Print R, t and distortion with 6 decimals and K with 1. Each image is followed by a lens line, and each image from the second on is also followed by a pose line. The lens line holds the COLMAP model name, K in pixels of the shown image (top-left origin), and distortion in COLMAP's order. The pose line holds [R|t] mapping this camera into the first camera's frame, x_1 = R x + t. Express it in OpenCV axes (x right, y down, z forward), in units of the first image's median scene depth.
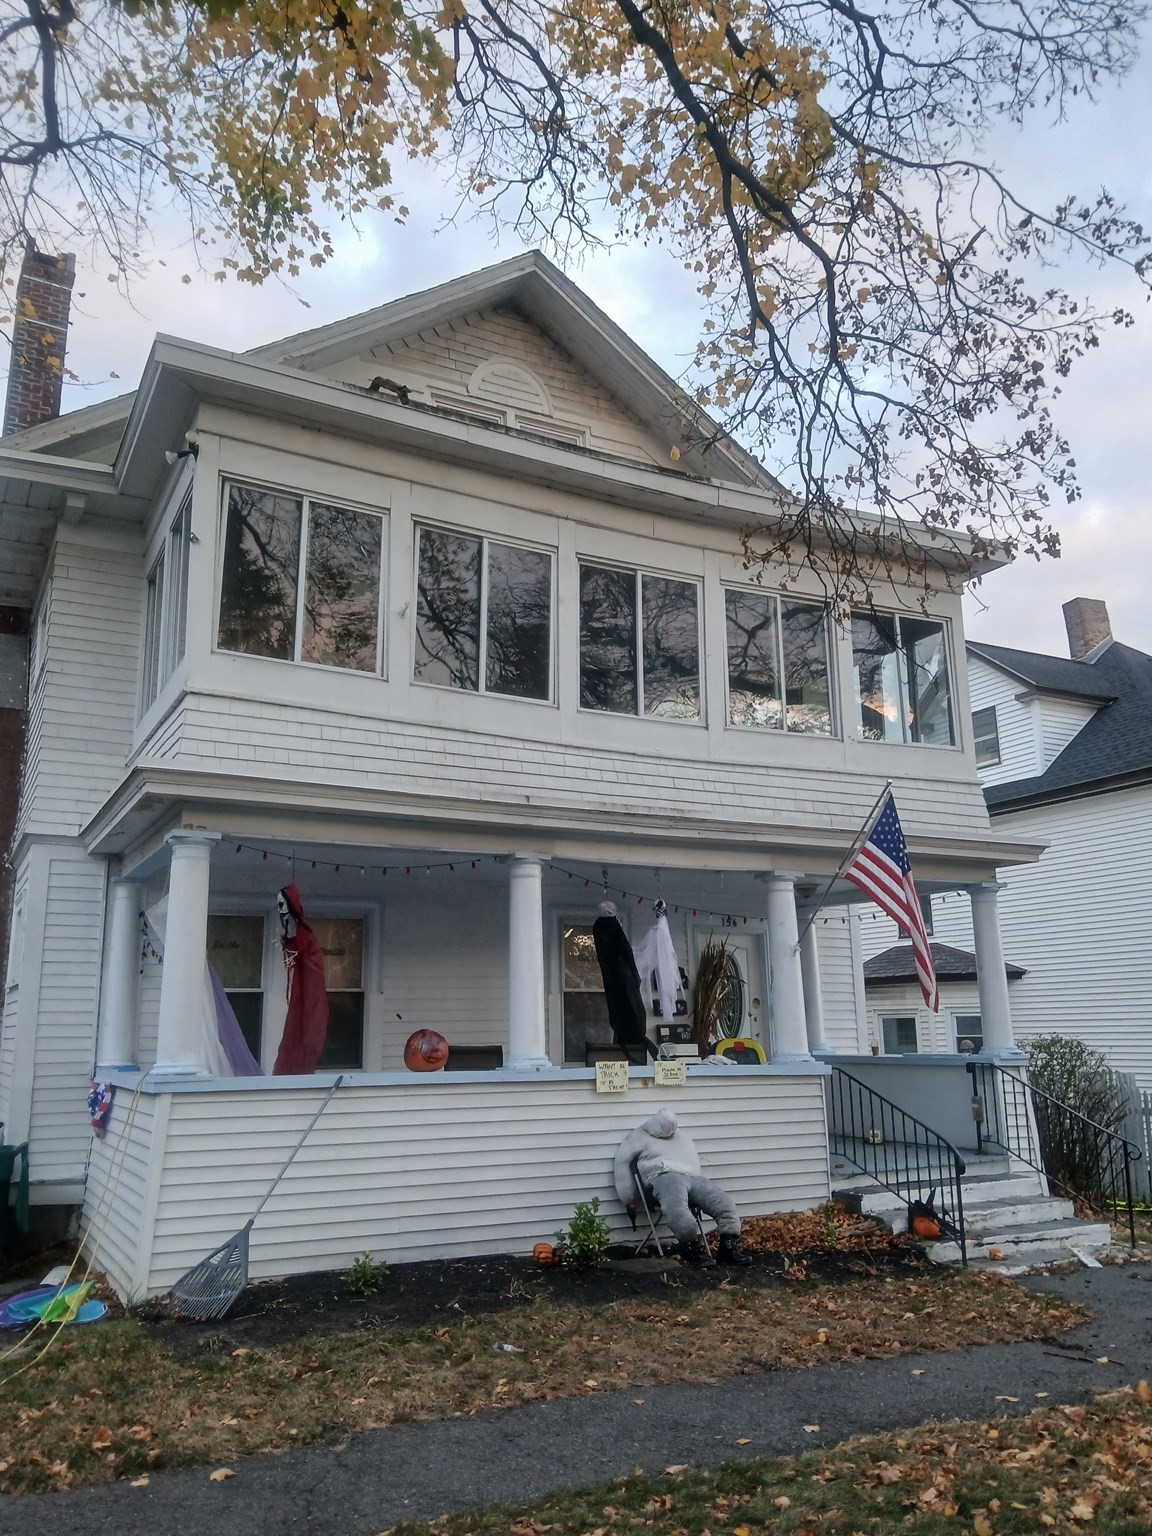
lens RADIAL K [[1170.2, 0, 542.3], [0, 1170.2, 766.0], [0, 0, 1]] dist [0.040677, -0.096015]
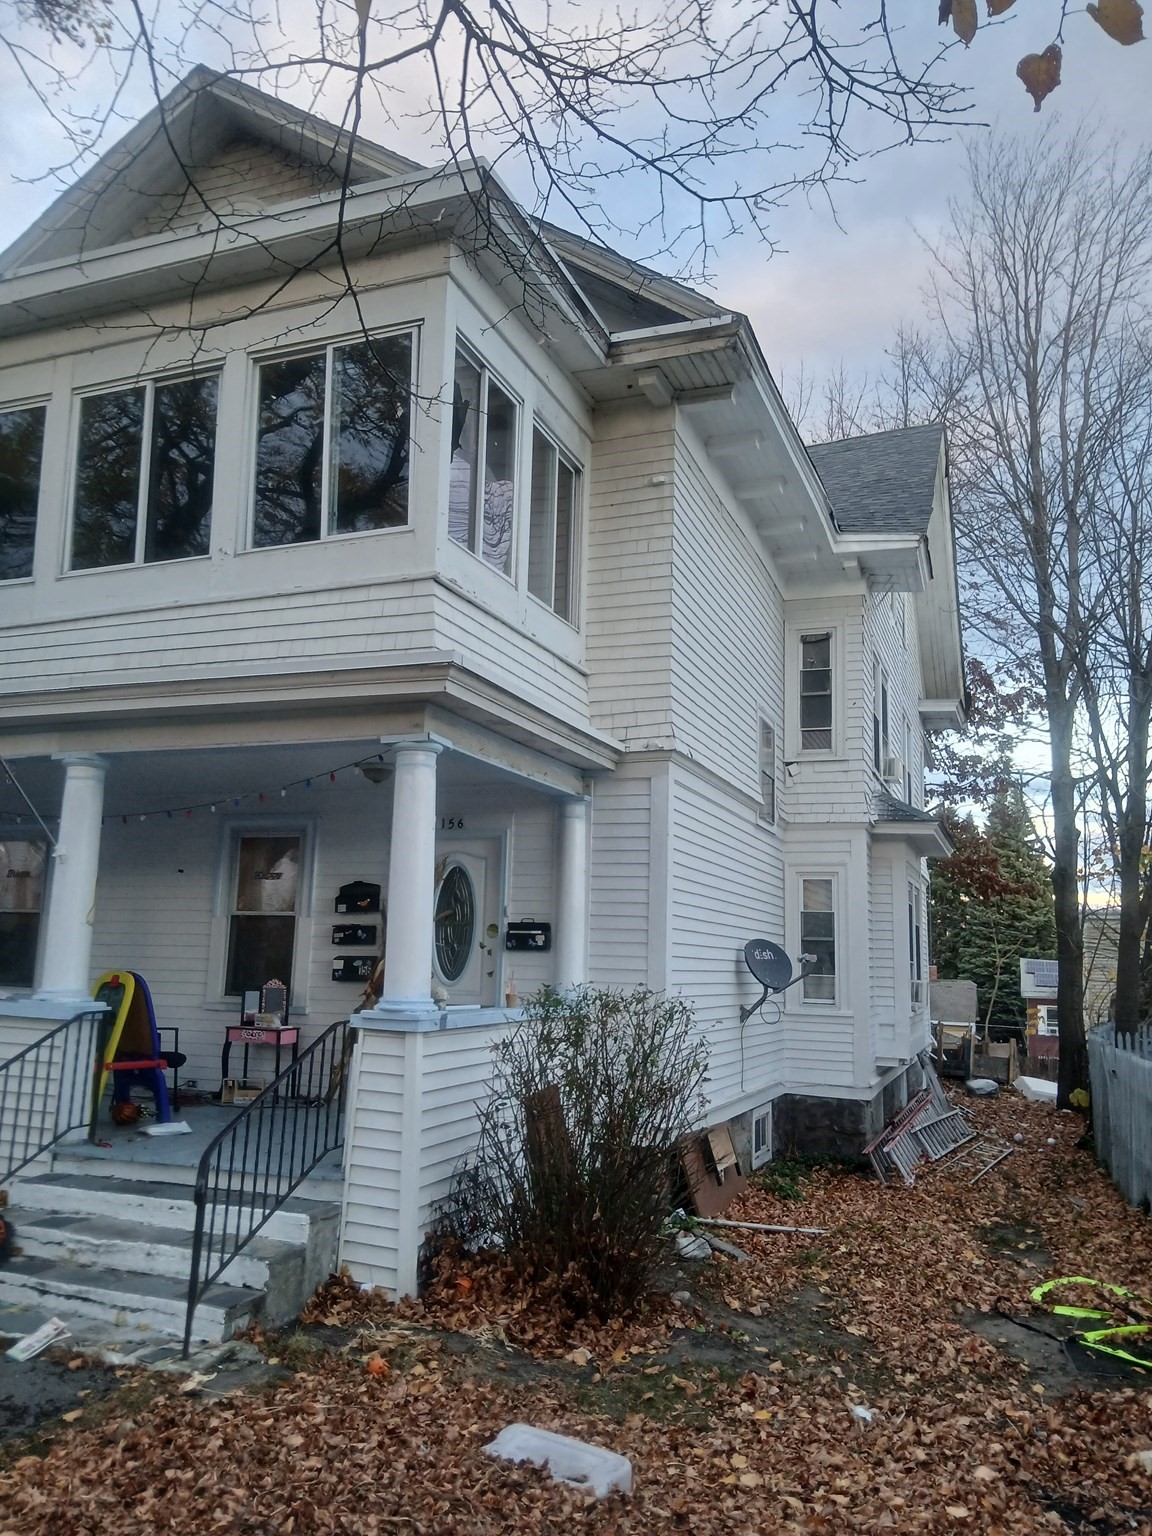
lens RADIAL K [[1204.9, 0, 571.5], [0, 1204.9, 769.7], [0, 0, 1]] dist [0.070918, -0.145922]
pose [[0.678807, -0.088163, -0.729005, 0.839529], [0.128412, 0.991721, -0.000365, 0.119945], [0.723001, -0.093365, 0.684509, 0.585325]]
